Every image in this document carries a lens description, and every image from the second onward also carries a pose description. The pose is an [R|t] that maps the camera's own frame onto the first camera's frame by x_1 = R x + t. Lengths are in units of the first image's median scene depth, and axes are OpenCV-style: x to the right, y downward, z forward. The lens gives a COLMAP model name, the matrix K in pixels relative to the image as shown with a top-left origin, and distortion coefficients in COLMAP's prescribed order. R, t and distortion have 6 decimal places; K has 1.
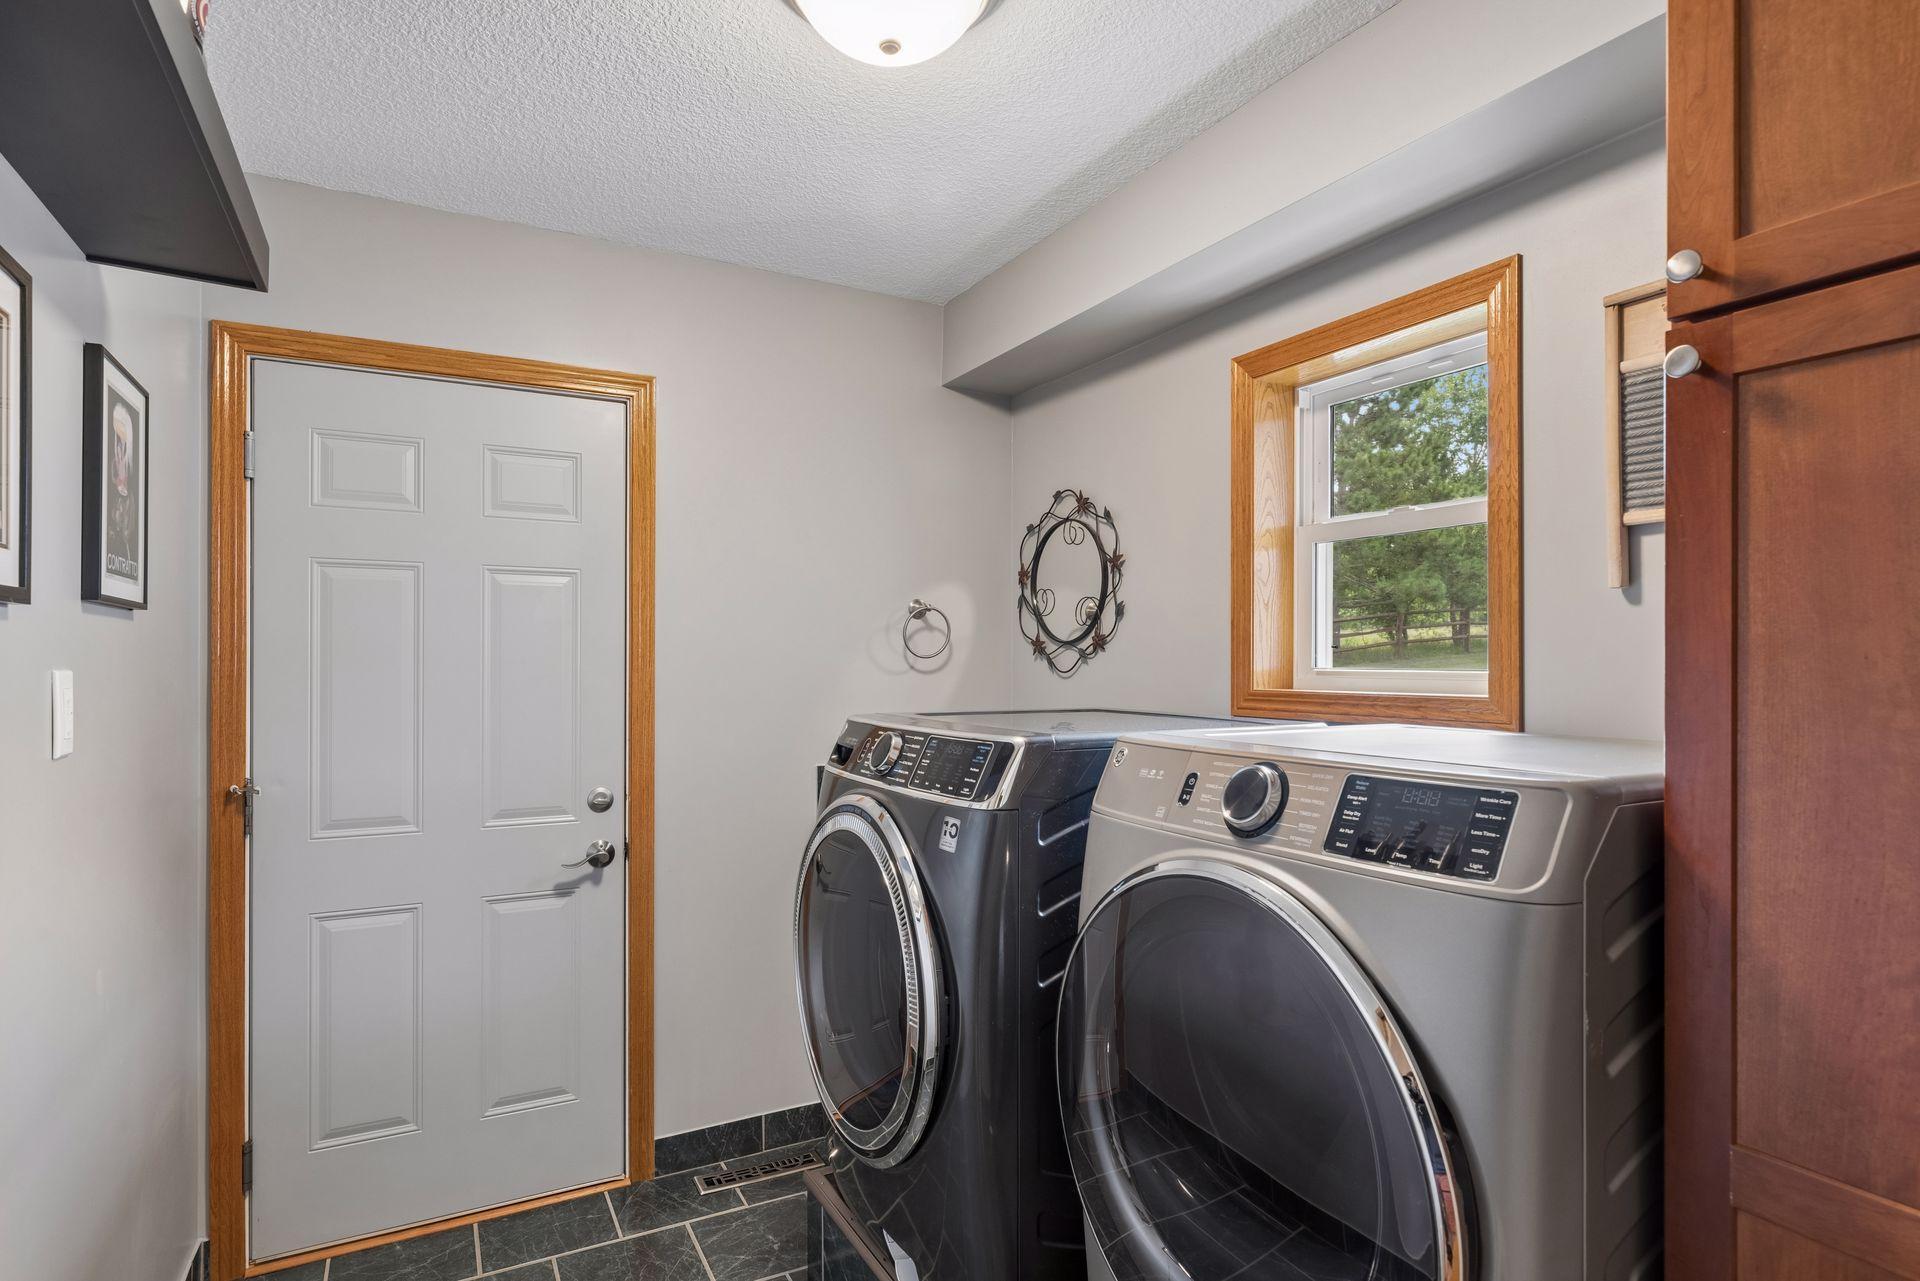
lens RADIAL K [[992.5, 0, 957.9], [0, 992.5, 657.5], [0, 0, 1]] dist [-0.000061, 0.000290]
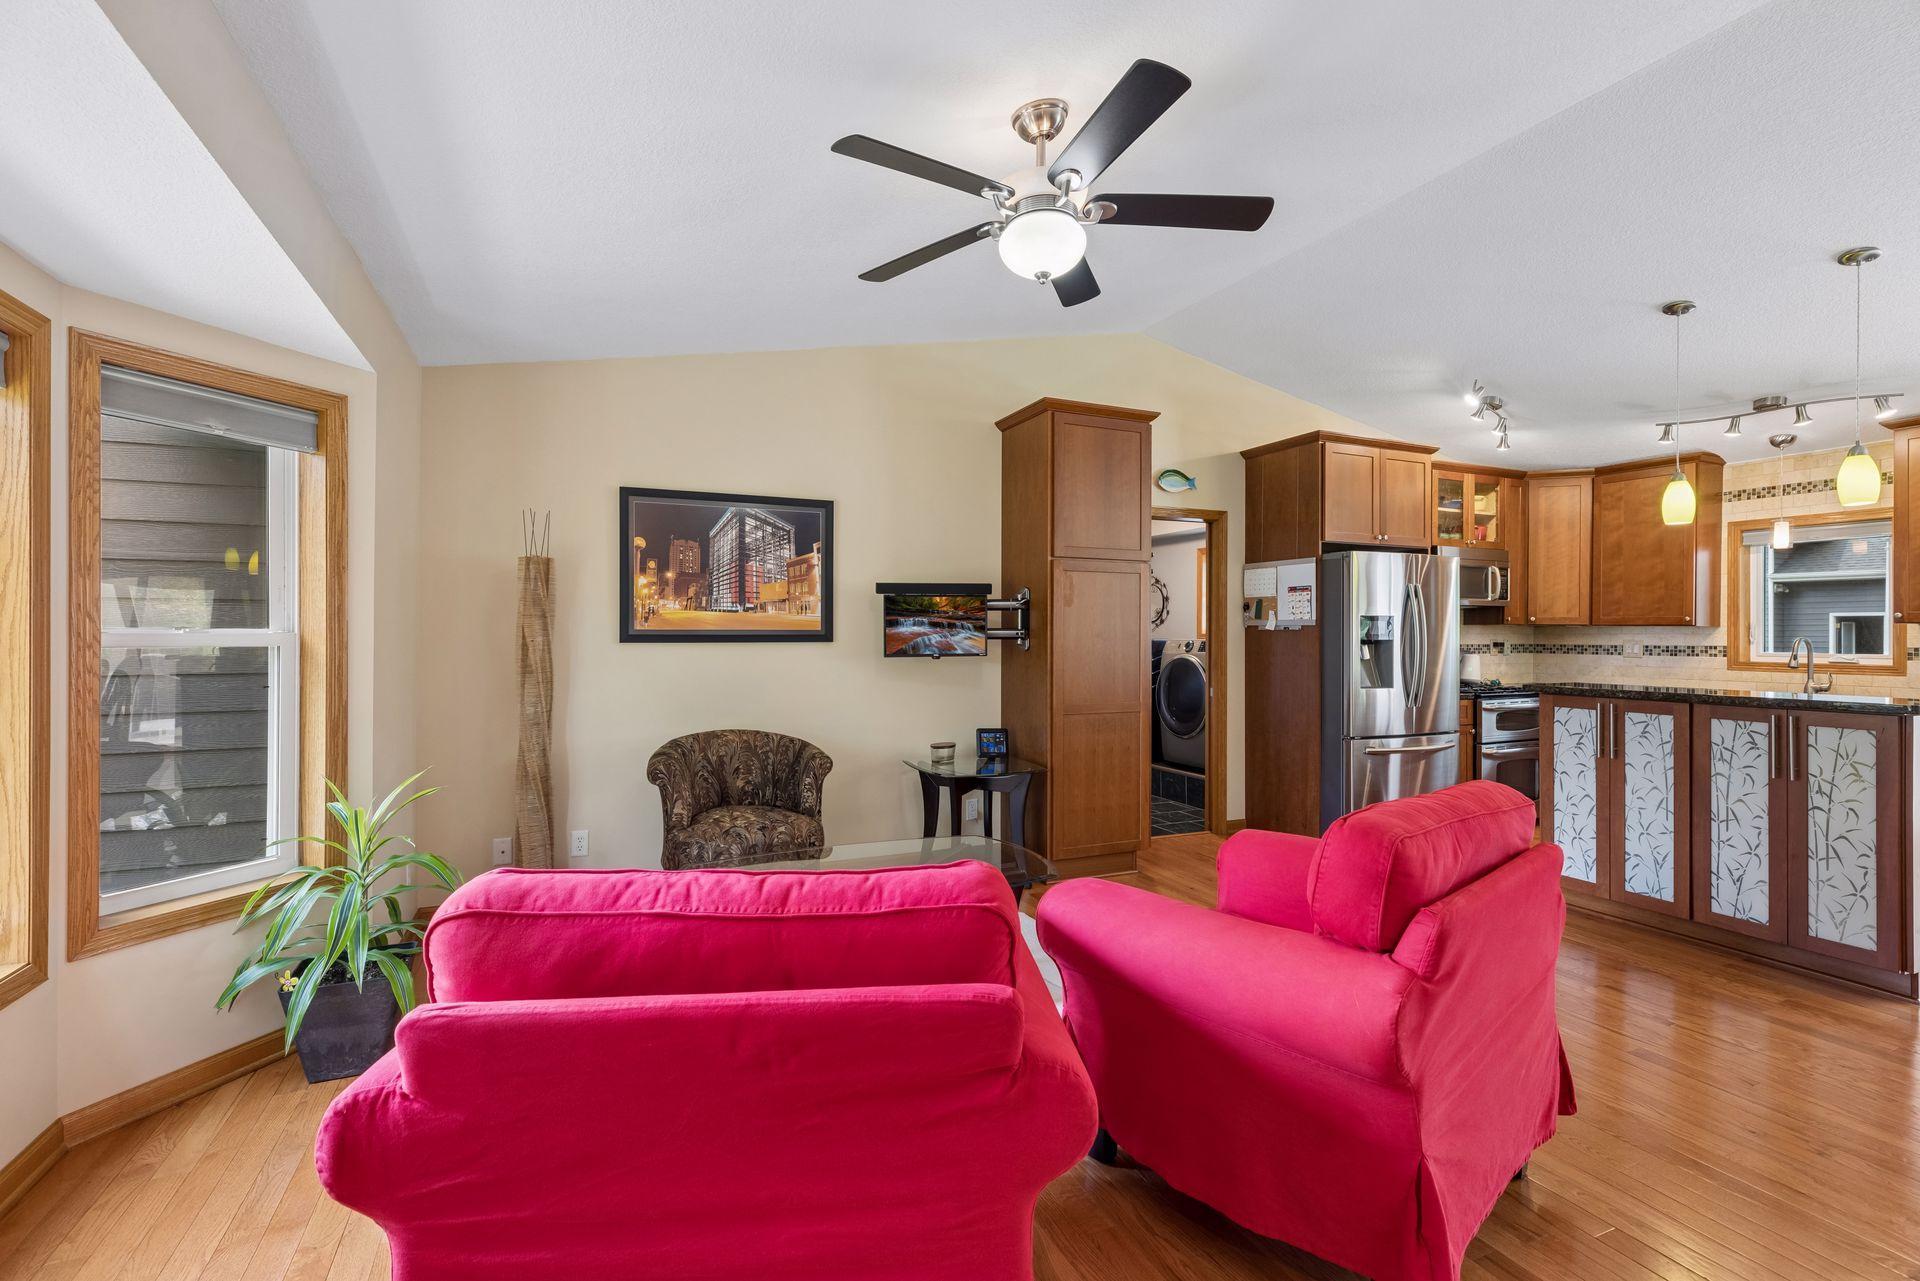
lens RADIAL K [[853.7, 0, 958.5], [0, 853.7, 633.5], [0, 0, 1]] dist [0.001140, 0.000814]
pose [[0.996779, -0.001568, -0.080180, -0.333996], [0.001669, 0.999998, 0.001197, 0.022172], [0.080178, -0.001327, 0.996780, -2.073891]]
